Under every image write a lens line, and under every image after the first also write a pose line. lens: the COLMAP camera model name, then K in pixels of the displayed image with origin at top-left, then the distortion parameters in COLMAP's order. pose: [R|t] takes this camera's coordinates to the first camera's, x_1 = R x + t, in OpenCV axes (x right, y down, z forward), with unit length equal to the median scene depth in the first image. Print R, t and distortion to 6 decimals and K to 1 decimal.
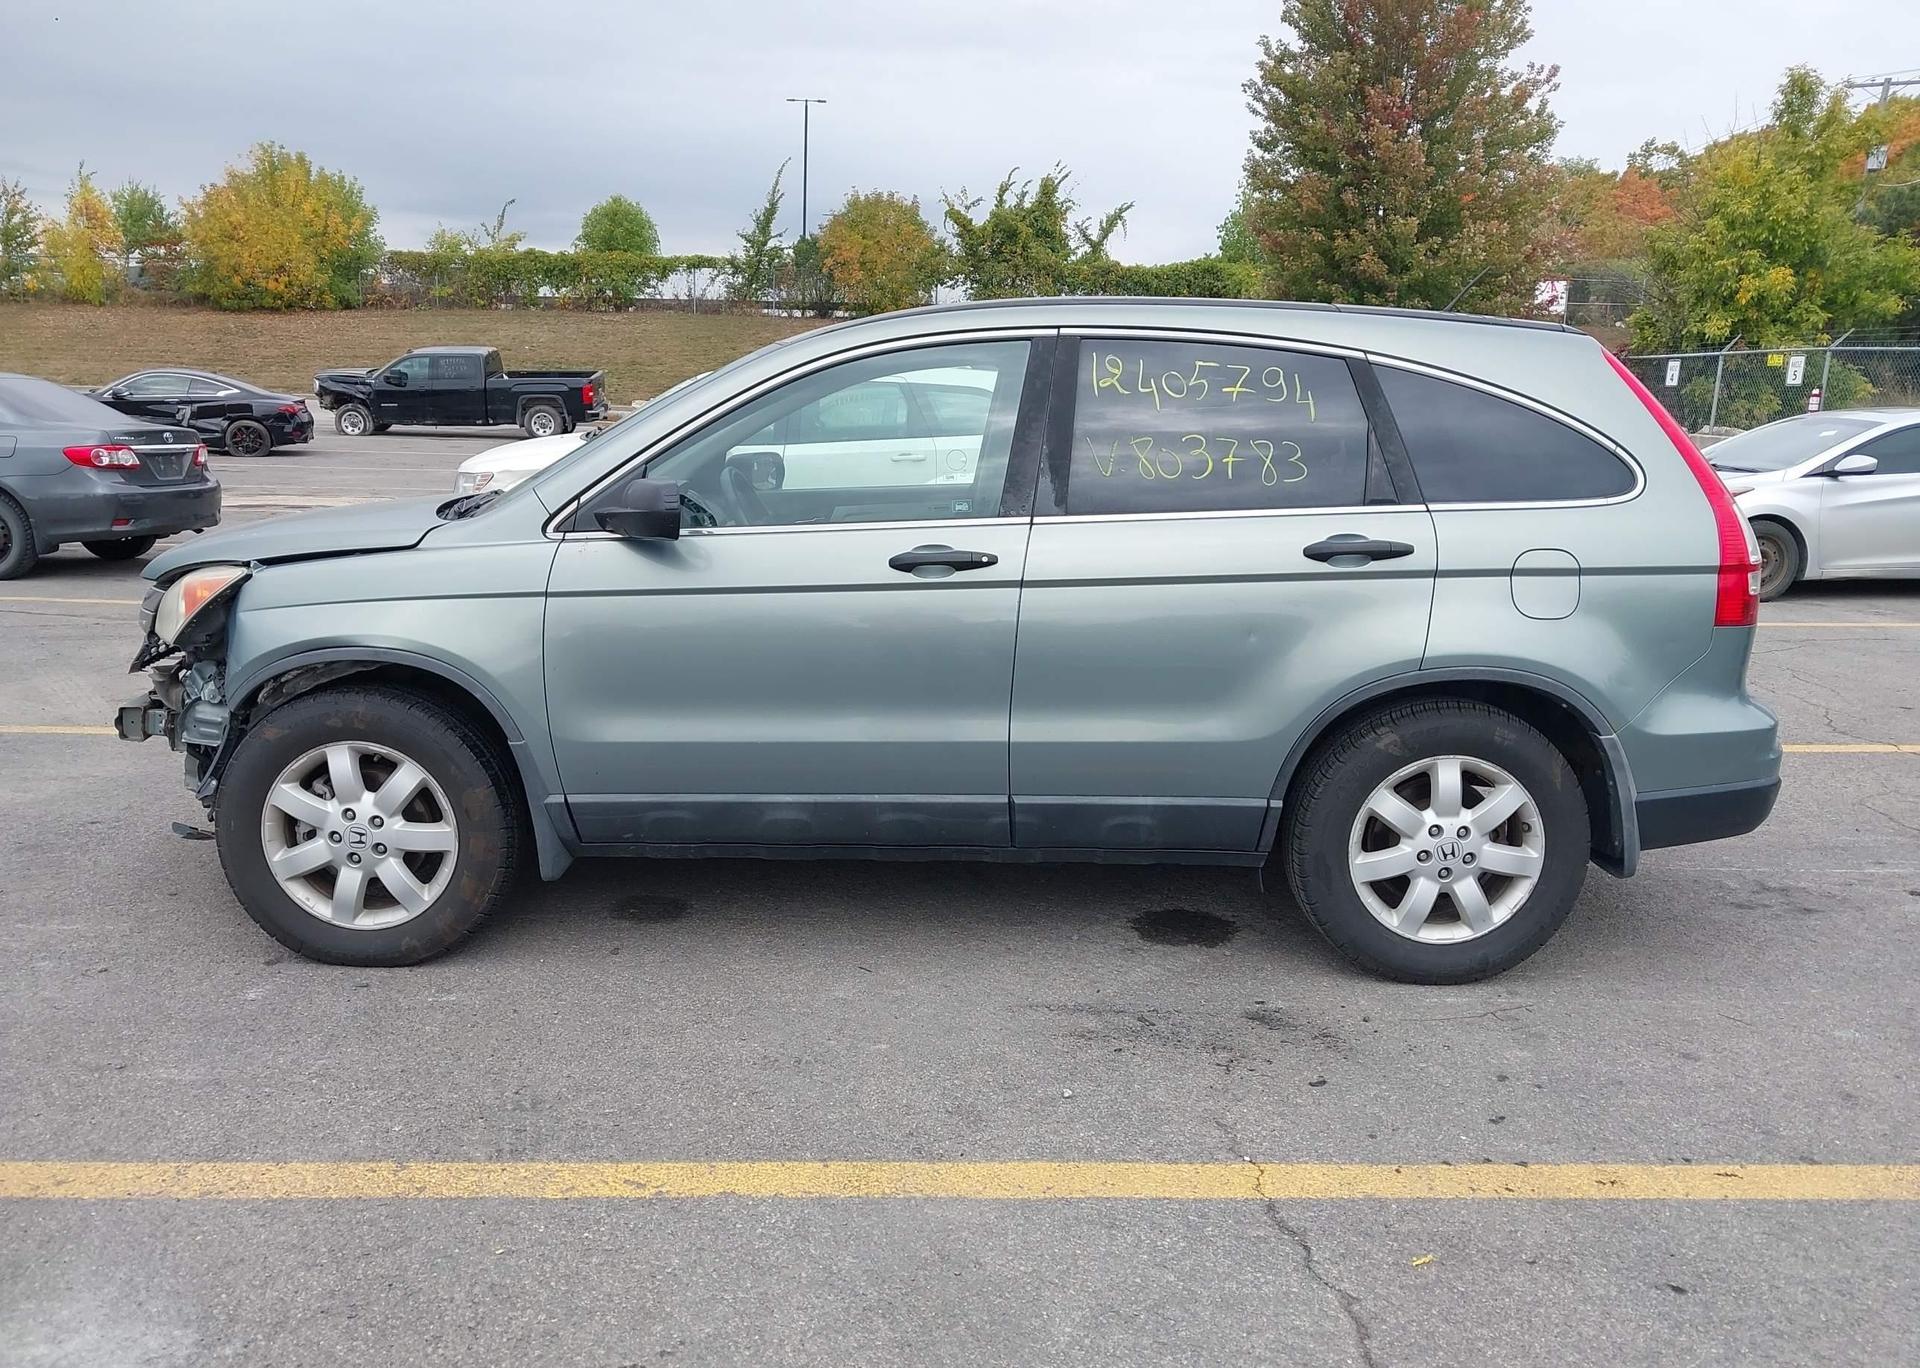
lens RADIAL K [[1529.2, 0, 924.0], [0, 1529.2, 677.9], [0, 0, 1]] dist [0.034331, -0.046409]
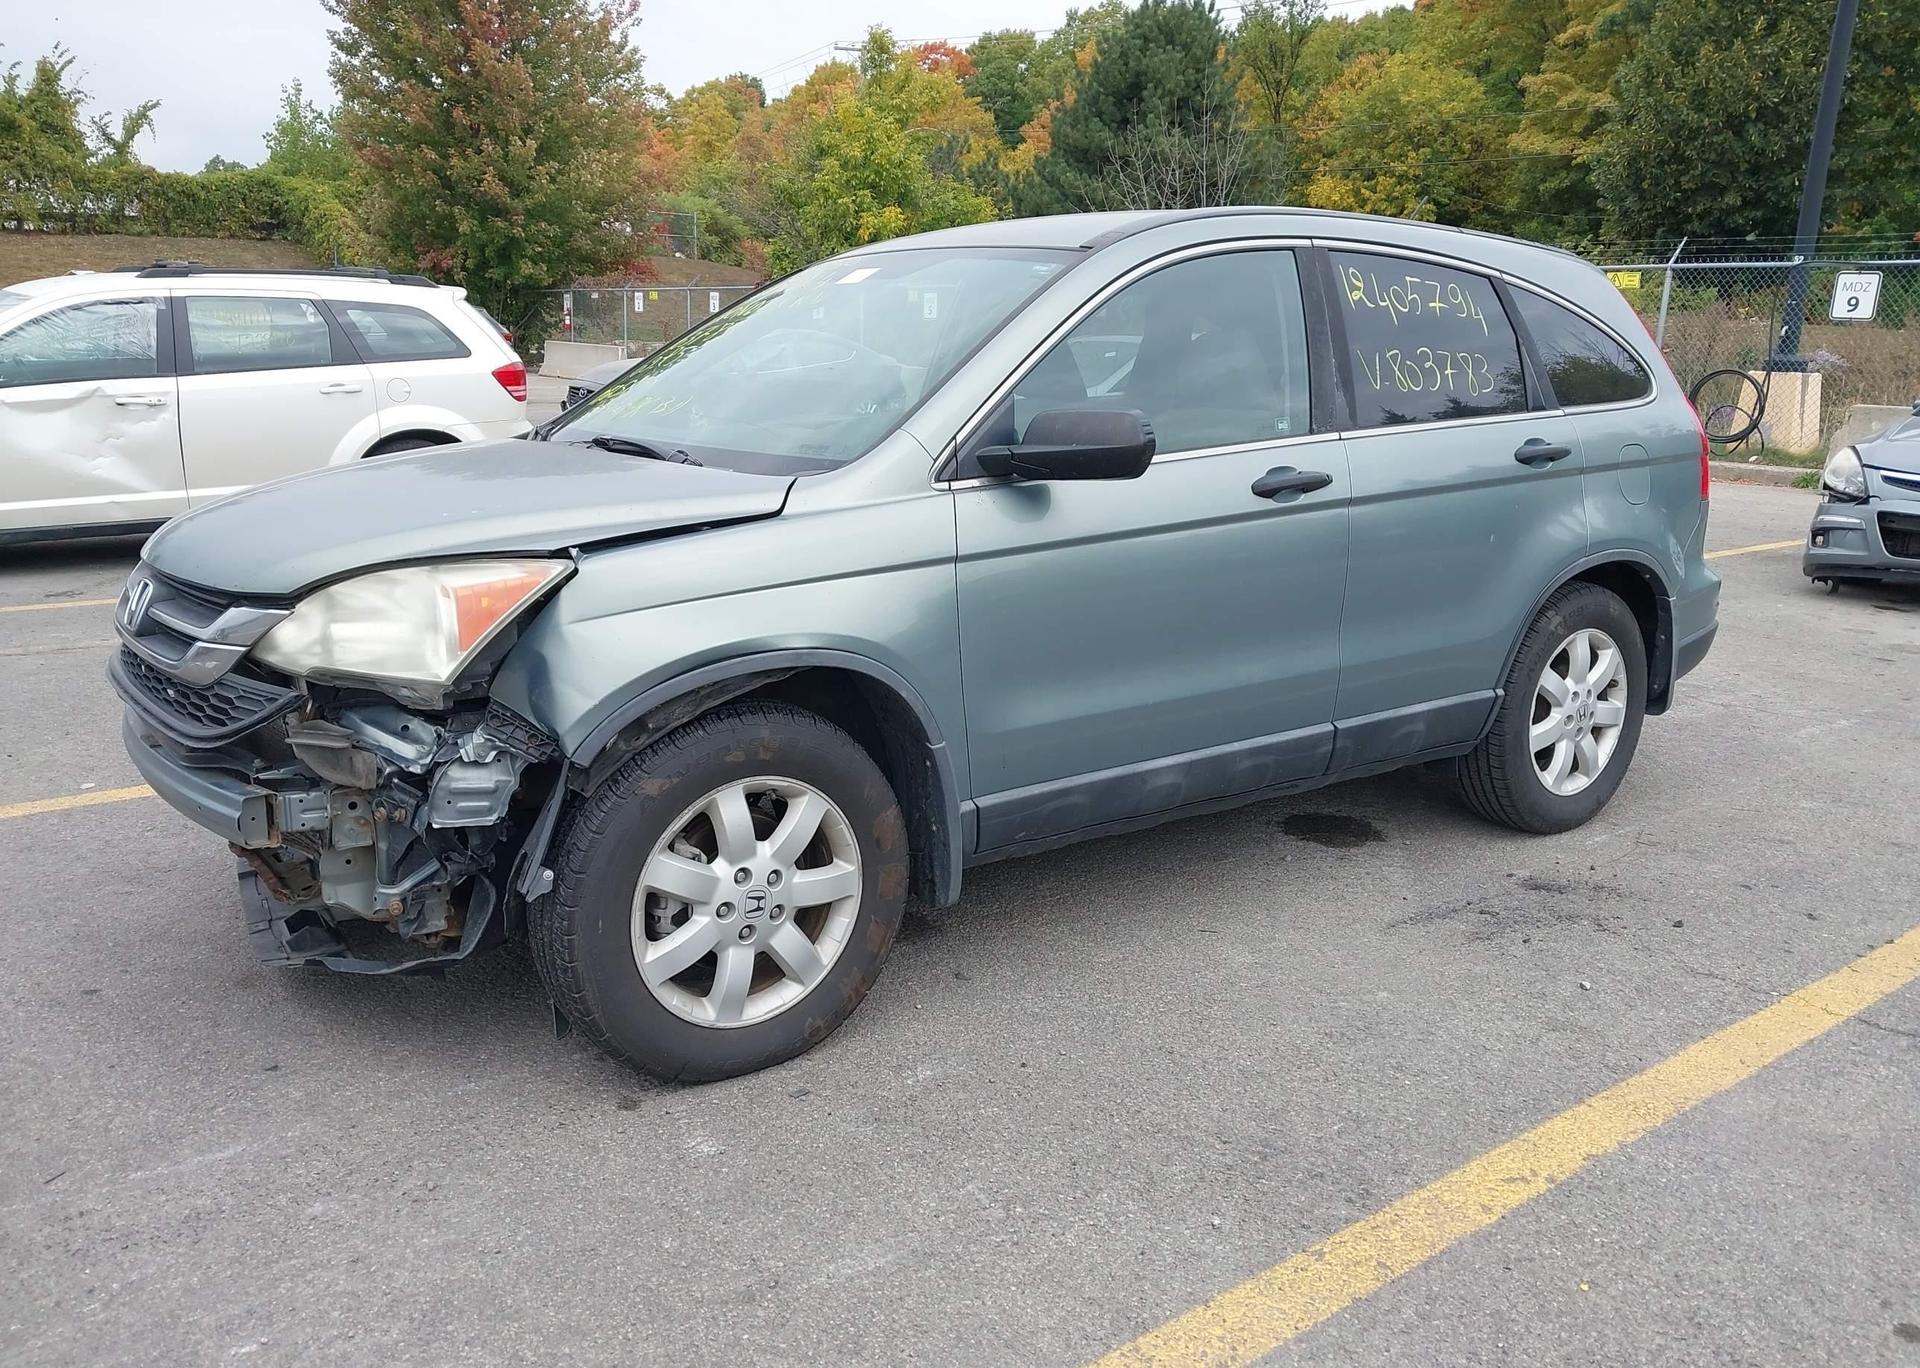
lens RADIAL K [[1514.0, 0, 928.9], [0, 1514.0, 702.7], [0, 0, 1]] dist [0.016779, -0.004594]
pose [[0.820401, -0.141869, 0.553910, -0.055612], [0.106367, 0.989688, 0.095941, -0.004490], [-0.561809, -0.019792, 0.827030, 0.026950]]
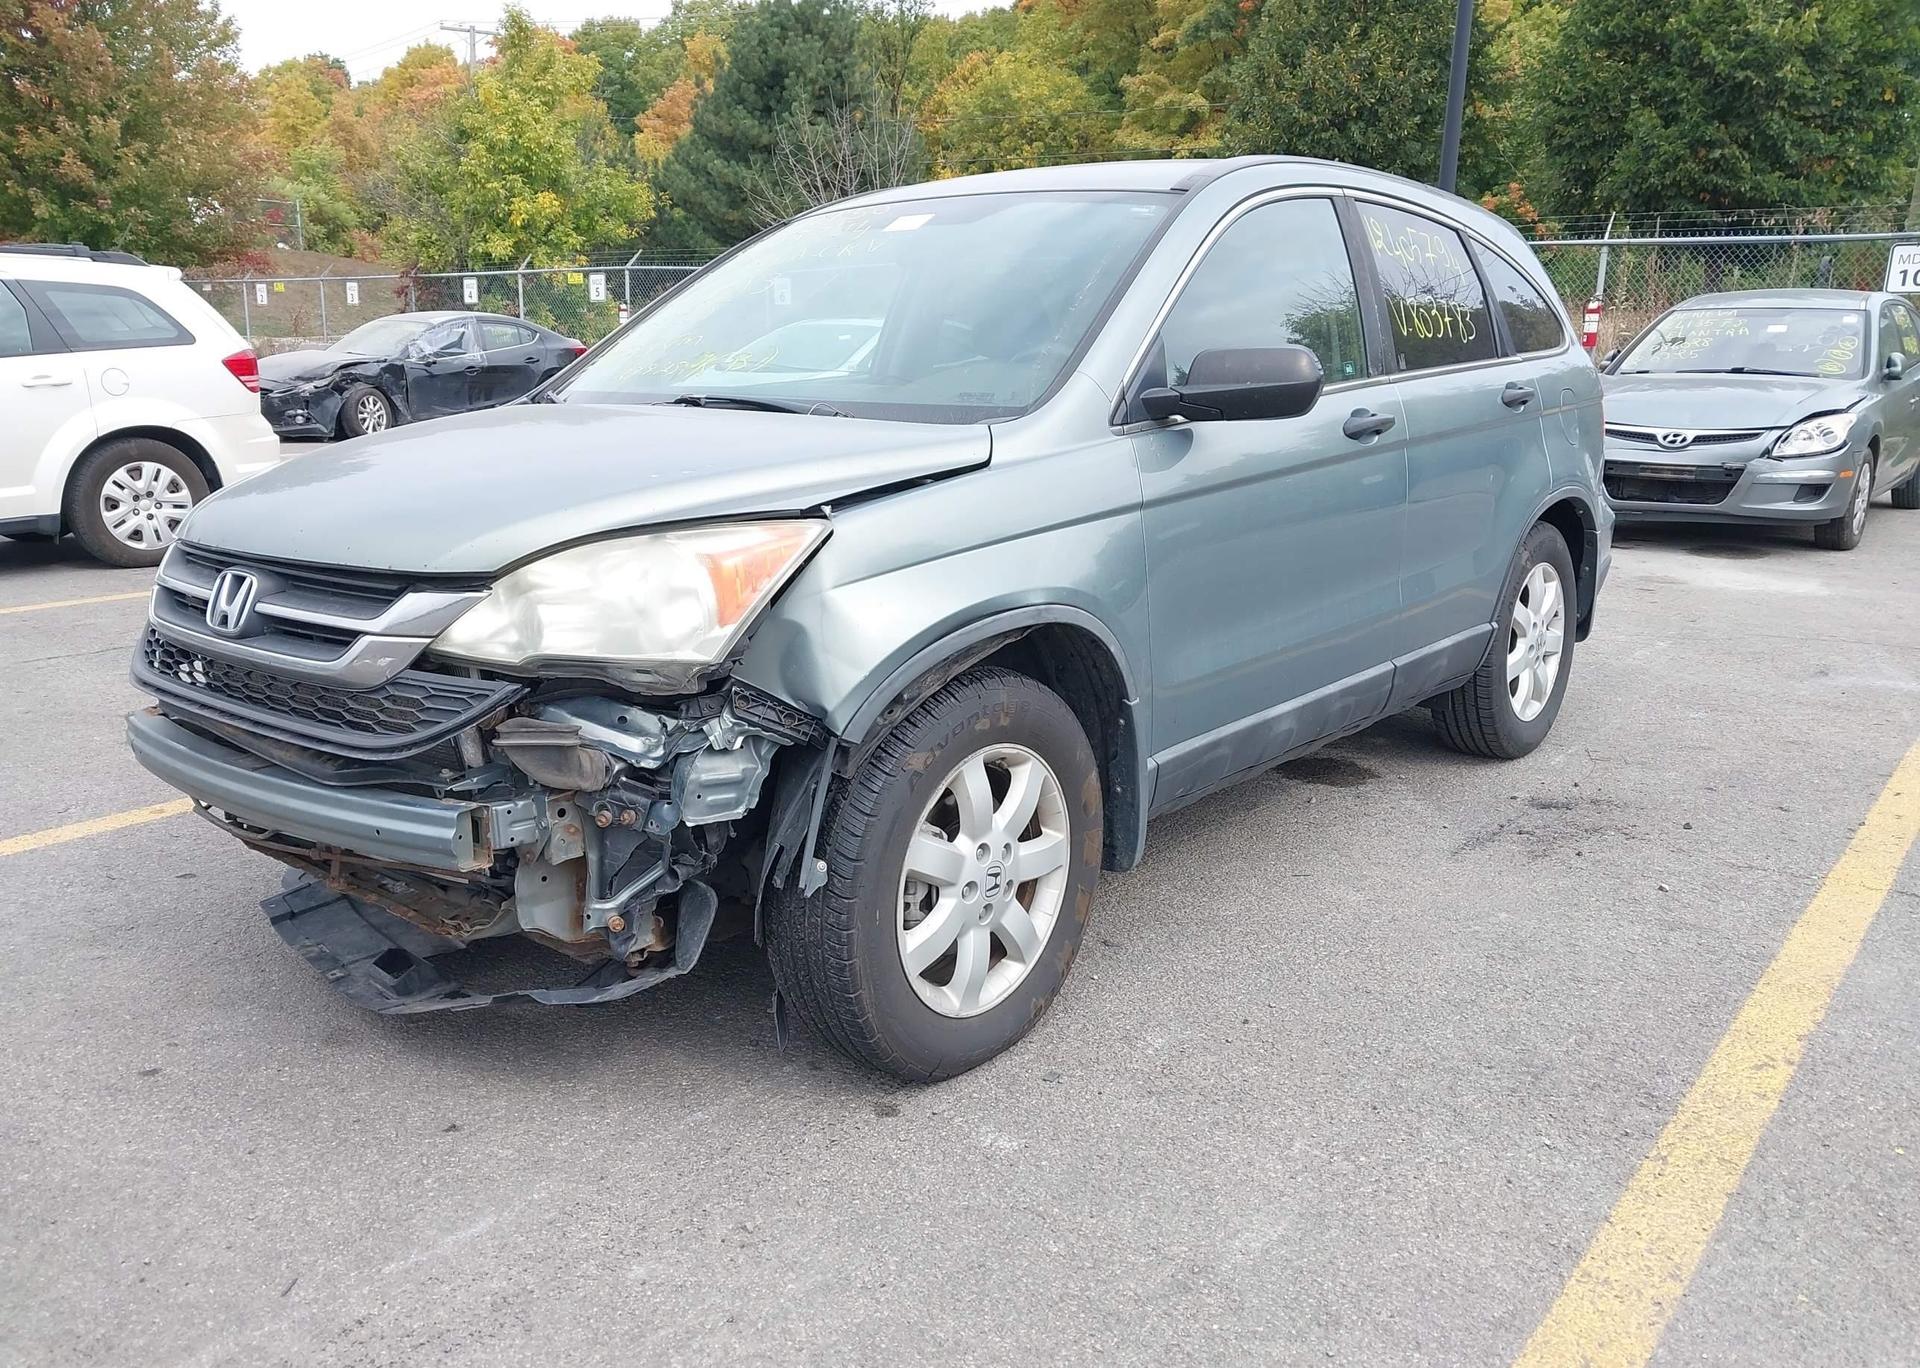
lens RADIAL K [[1514.0, 0, 928.9], [0, 1514.0, 702.7], [0, 0, 1]] dist [0.016779, -0.004594]
pose [[0.659142, -0.198130, 0.725449, -0.070074], [0.151164, 0.979887, 0.130273, -0.005737], [-0.736669, 0.023793, 0.675835, 0.043711]]
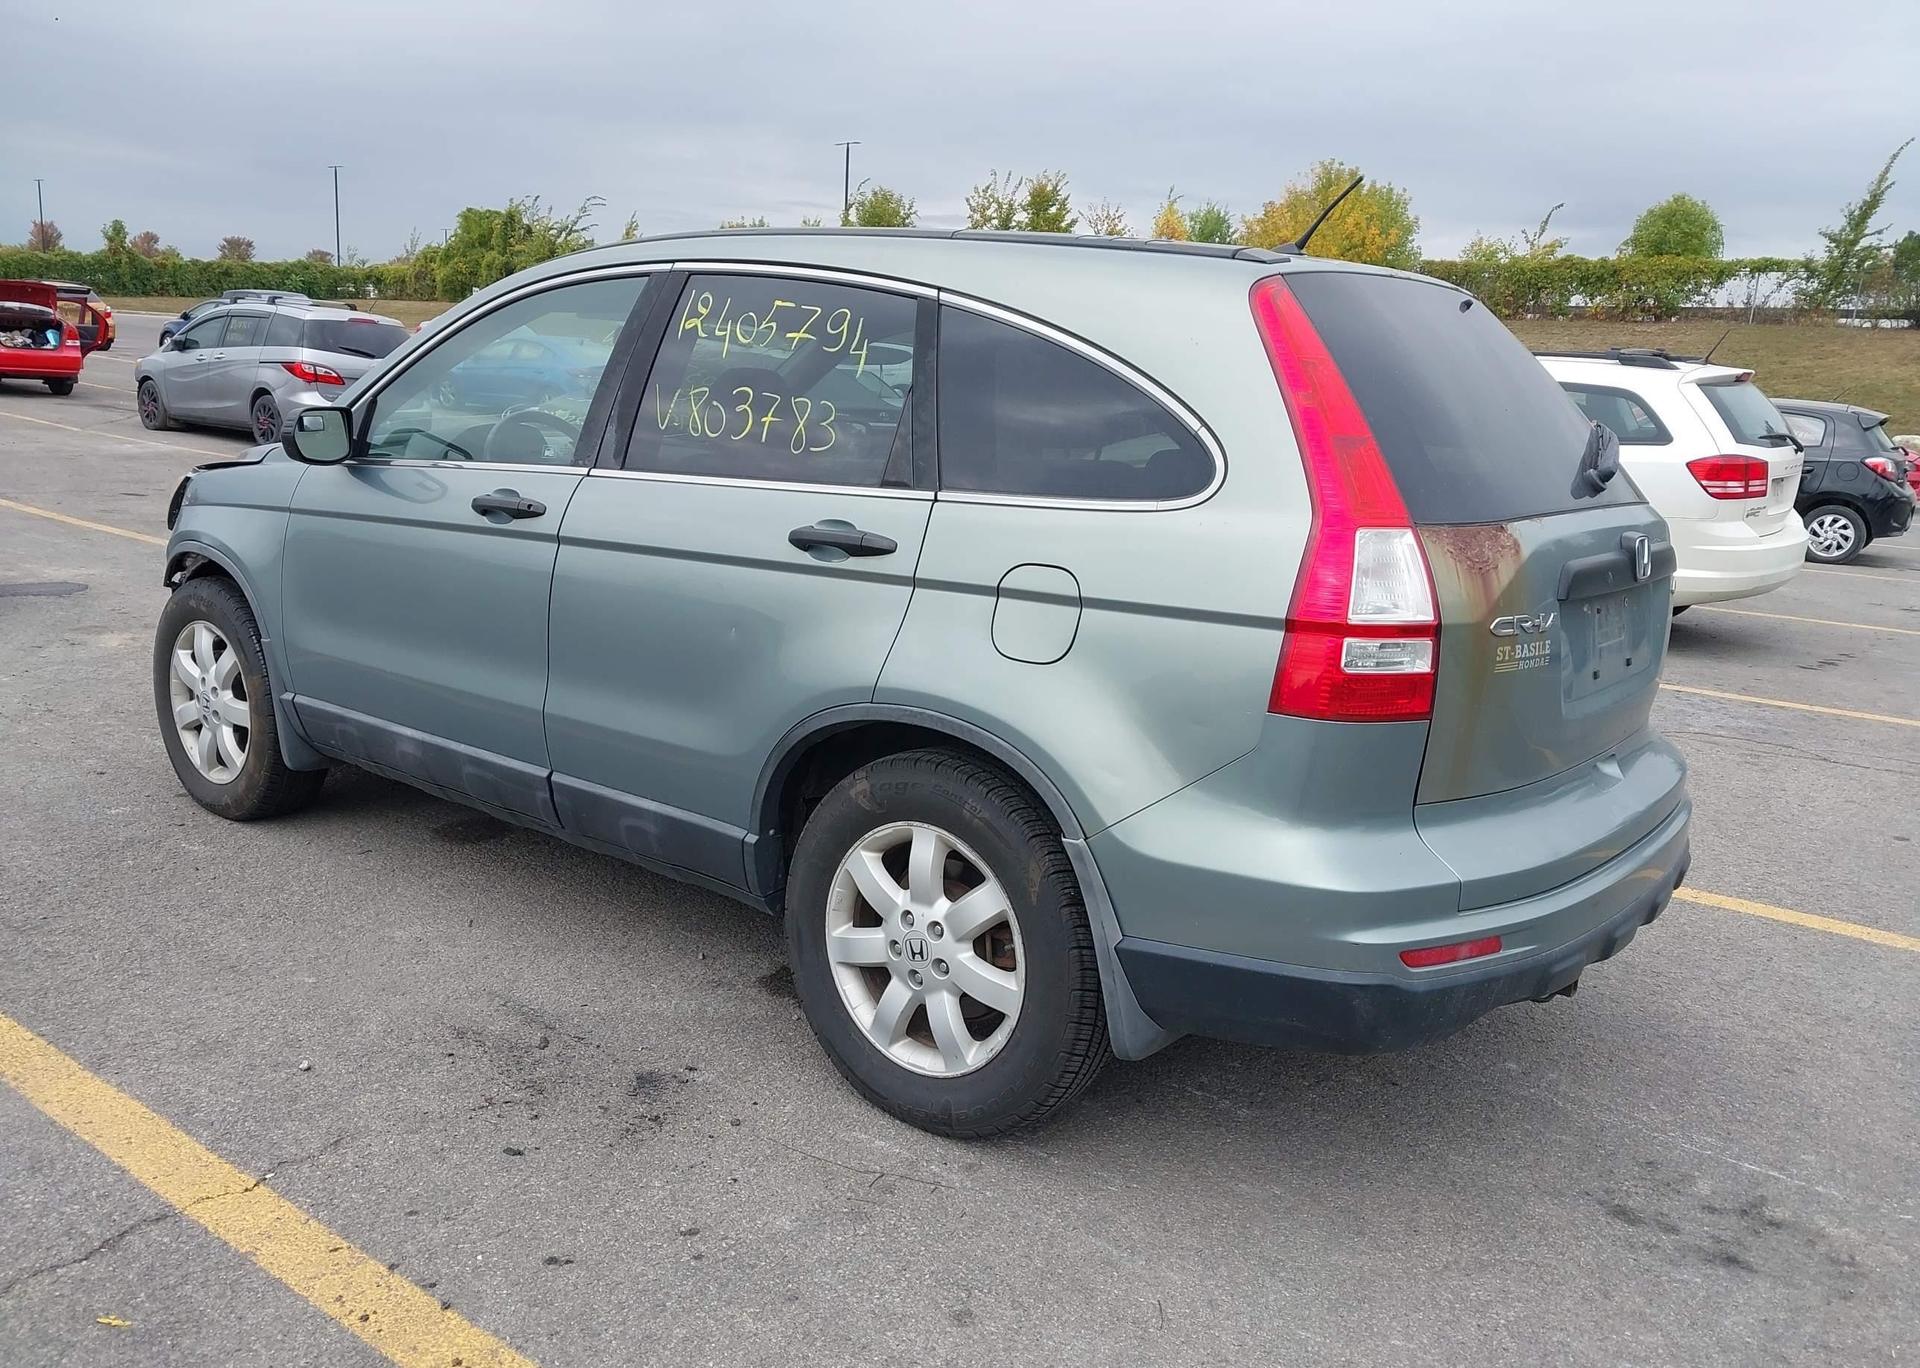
lens RADIAL K [[1514.0, 0, 928.9], [0, 1514.0, 702.7], [0, 0, 1]] dist [0.016779, -0.004594]
pose [[0.782568, 0.158225, -0.602123, 0.062370], [-0.152482, 0.986420, 0.061032, -0.004308], [0.603603, 0.044051, 0.796068, 0.032380]]
